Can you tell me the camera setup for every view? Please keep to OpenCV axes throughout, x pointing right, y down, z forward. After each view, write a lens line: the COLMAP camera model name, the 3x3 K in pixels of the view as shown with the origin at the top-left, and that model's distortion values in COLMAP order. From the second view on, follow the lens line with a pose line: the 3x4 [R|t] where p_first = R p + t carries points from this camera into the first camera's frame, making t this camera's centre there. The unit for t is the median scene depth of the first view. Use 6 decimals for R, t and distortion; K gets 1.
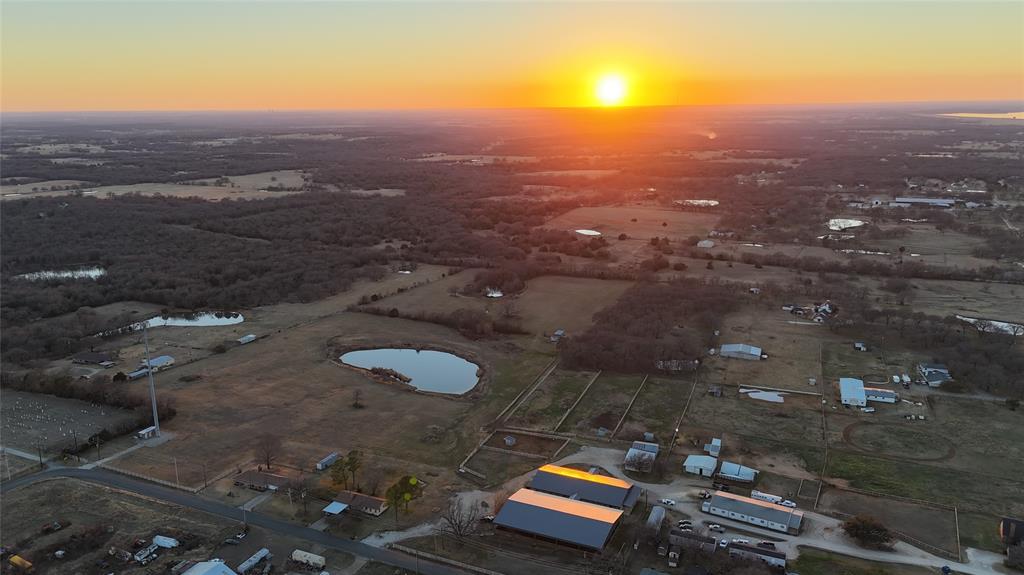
lens RADIAL K [[749.3, 0, 512.0], [0, 749.3, 287.5], [0, 0, 1]] dist [0.076654, -0.076255]
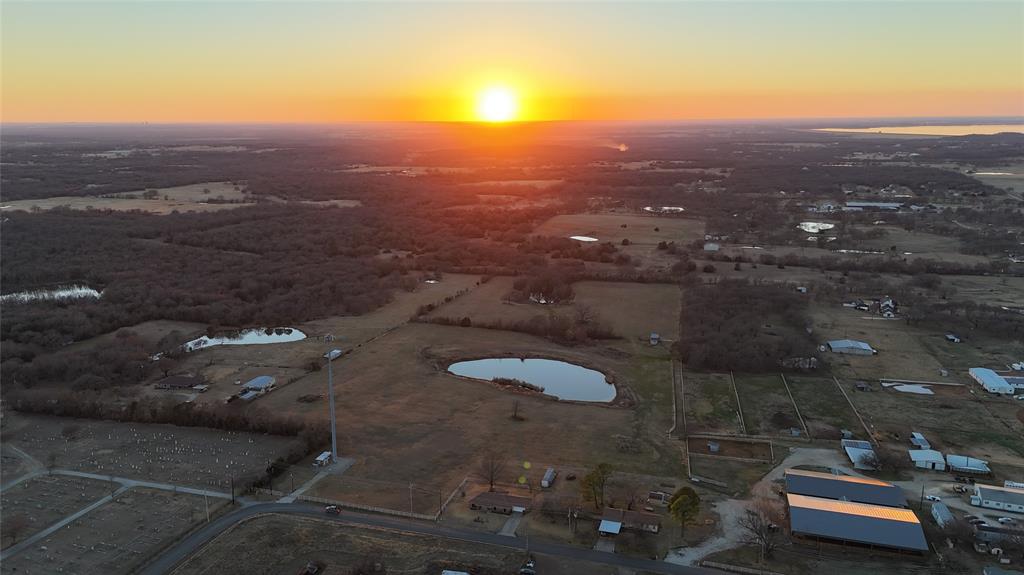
lens RADIAL K [[749.3, 0, 512.0], [0, 749.3, 287.5], [0, 0, 1]] dist [0.076654, -0.076255]
pose [[0.989312, -0.027643, 0.143171, -0.295188], [0.030202, 0.999420, -0.015728, 0.008131], [-0.142653, 0.019884, 0.989573, 0.066821]]
